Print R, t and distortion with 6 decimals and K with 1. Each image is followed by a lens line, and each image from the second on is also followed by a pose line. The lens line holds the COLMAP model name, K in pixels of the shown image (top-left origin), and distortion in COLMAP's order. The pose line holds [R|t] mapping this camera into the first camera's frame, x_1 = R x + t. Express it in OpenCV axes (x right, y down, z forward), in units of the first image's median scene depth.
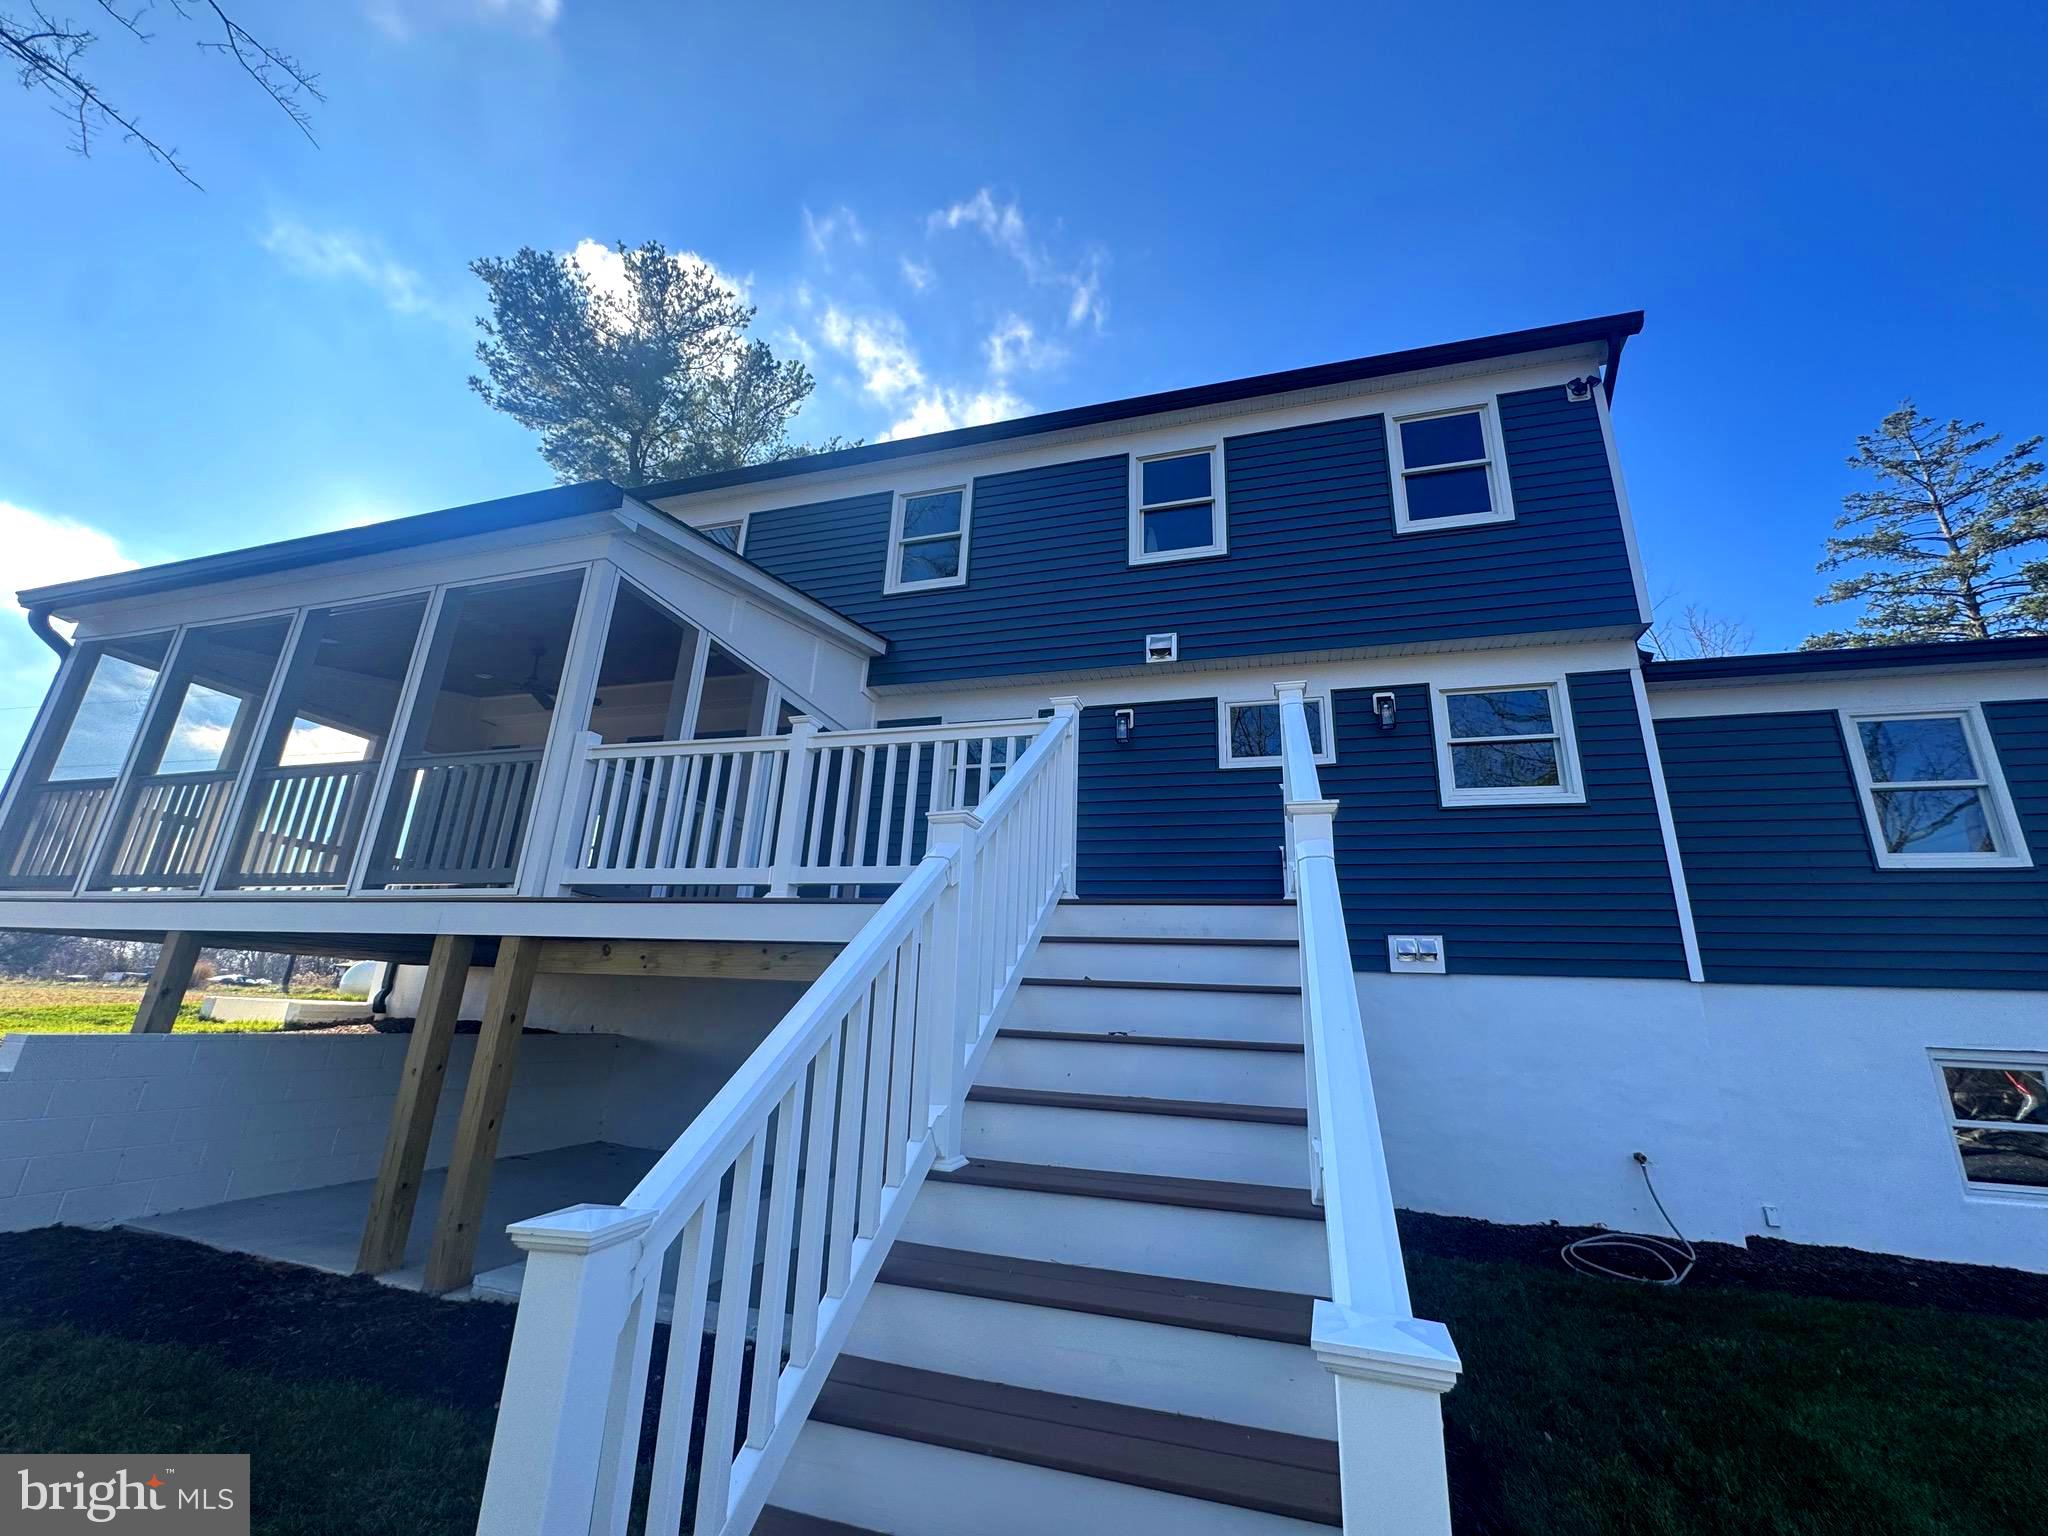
lens RADIAL K [[785.7, 0, 1036.2], [0, 785.7, 758.2], [0, 0, 1]] dist [-0.007673, 0.000666]
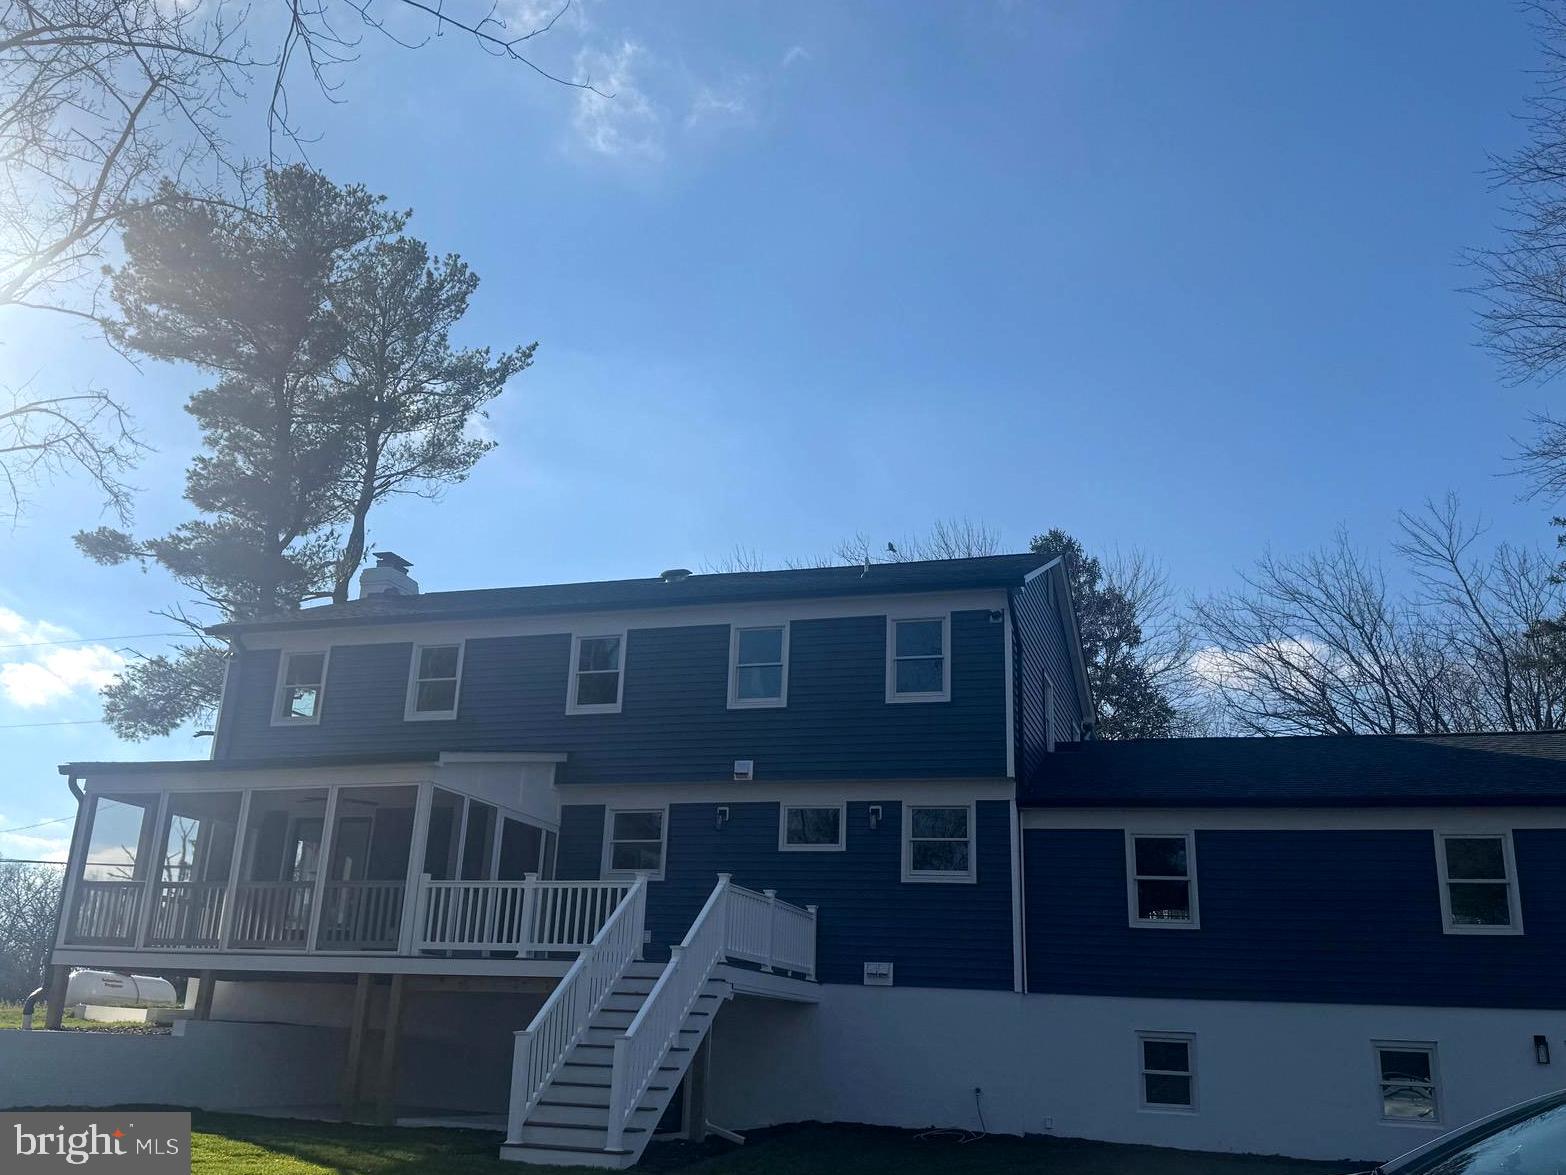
lens RADIAL K [[1337.4, 0, 765.4], [0, 1337.4, 549.8], [0, 0, 1]] dist [0.068974, -0.081961]
pose [[0.999014, -0.017003, -0.041001, 0.378479], [0.015708, 0.999374, -0.031711, -0.584267], [0.041515, 0.031036, 0.998656, -1.963070]]
